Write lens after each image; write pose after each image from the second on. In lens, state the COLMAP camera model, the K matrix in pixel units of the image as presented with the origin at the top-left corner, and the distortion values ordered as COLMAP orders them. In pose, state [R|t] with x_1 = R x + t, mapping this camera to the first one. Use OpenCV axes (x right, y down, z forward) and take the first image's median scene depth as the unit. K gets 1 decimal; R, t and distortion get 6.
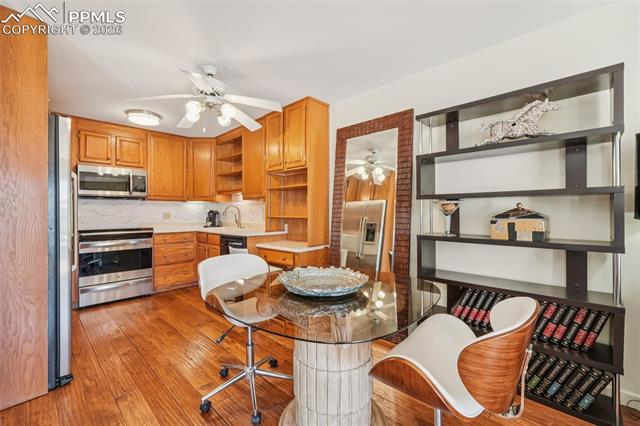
lens RADIAL K [[273.1, 0, 320.7], [0, 273.1, 212.5], [0, 0, 1]] dist [0.001894, 0.000697]
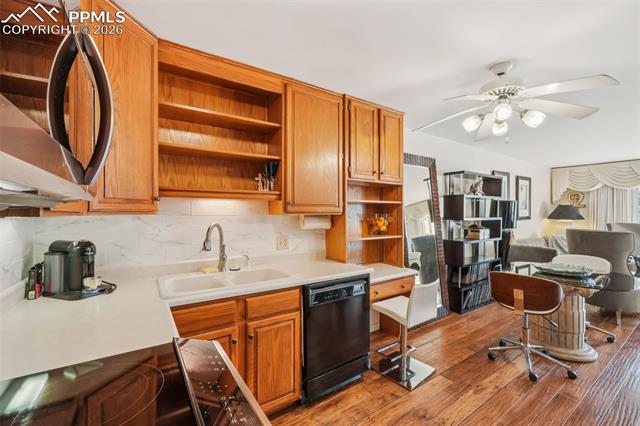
lens RADIAL K [[273.1, 0, 320.7], [0, 273.1, 212.5], [0, 0, 1]] dist [0.001894, 0.000697]
pose [[0.207336, 0.001929, 0.978268, -0.824437], [-0.003209, 0.999994, -0.001292, -0.051497], [-0.978264, -0.002871, 0.207341, 0.843374]]
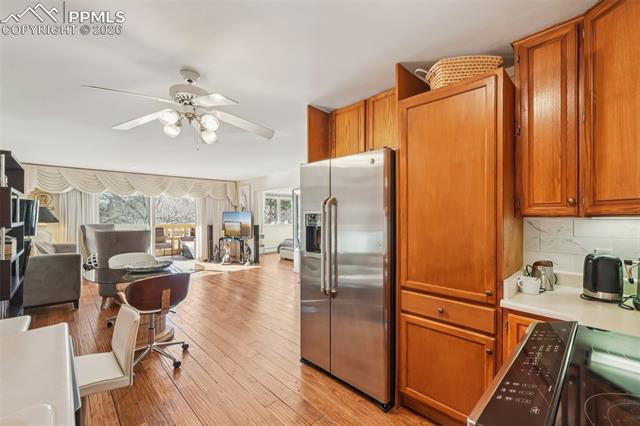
lens RADIAL K [[276.5, 0, 318.2], [0, 276.5, 217.1], [0, 0, 1]] dist [0.002545, 0.000559]
pose [[-0.998489, 0.006110, 0.054606, -0.526551], [0.006623, 0.999936, 0.009213, -0.050858], [-0.054546, 0.009561, -0.998465, 1.149784]]
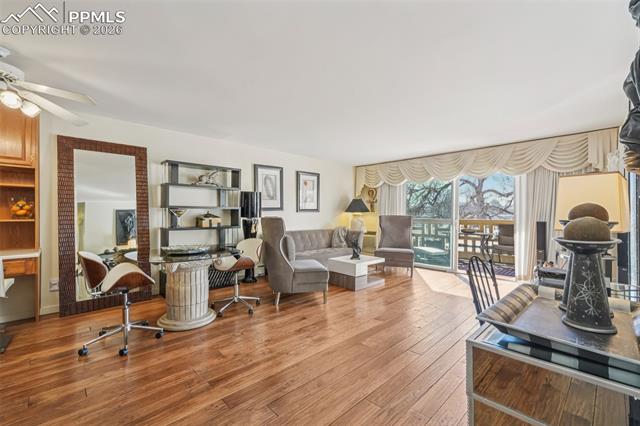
lens RADIAL K [[273.1, 0, 320.7], [0, 273.1, 212.5], [0, 0, 1]] dist [0.001894, 0.000697]
pose [[0.038327, 0.006010, 0.999247, -0.759554], [-0.003367, 0.999977, -0.005885, -0.006555], [-0.999260, -0.003139, 0.038347, -0.029327]]
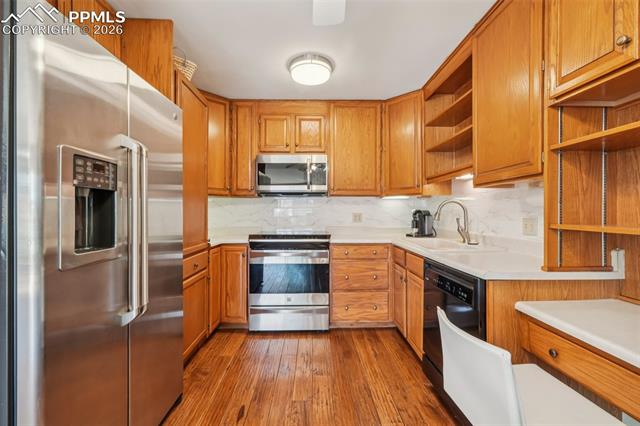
lens RADIAL K [[273.1, 0, 320.7], [0, 273.1, 212.5], [0, 0, 1]] dist [0.001894, 0.000697]
pose [[0.710138, 0.004740, -0.704047, -0.145505], [-0.003599, 0.999989, 0.003103, -0.003840], [0.704054, 0.000330, 0.710147, 0.495155]]
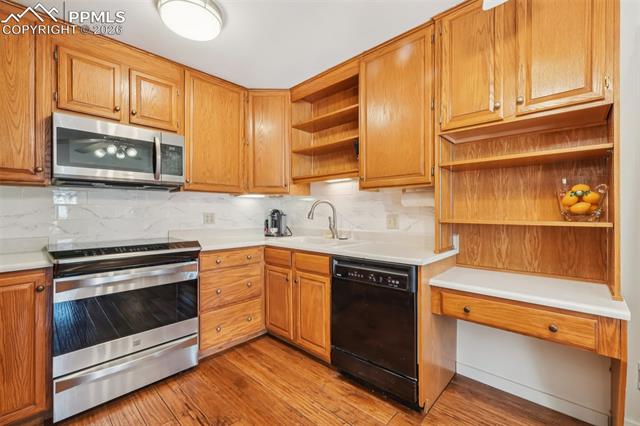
lens RADIAL K [[273.1, 0, 320.7], [0, 273.1, 212.5], [0, 0, 1]] dist [0.001894, 0.000697]
pose [[0.999947, 0.002046, 0.010101, -0.383485], [-0.002050, 0.999998, 0.000368, -0.001266], [-0.010100, -0.000388, 0.999949, 0.466303]]
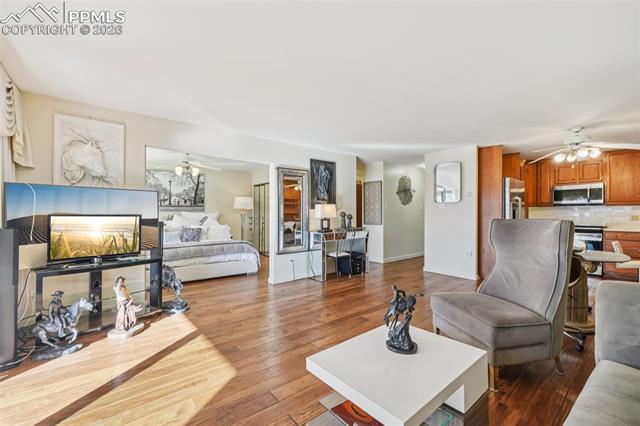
lens RADIAL K [[273.1, 0, 320.7], [0, 273.1, 212.5], [0, 0, 1]] dist [0.001894, 0.000697]
pose [[-0.115755, -0.000120, -0.993278, 0.874658], [-0.002570, 0.999997, 0.000178, -0.008967], [0.993274, 0.002573, -0.115755, -0.212021]]
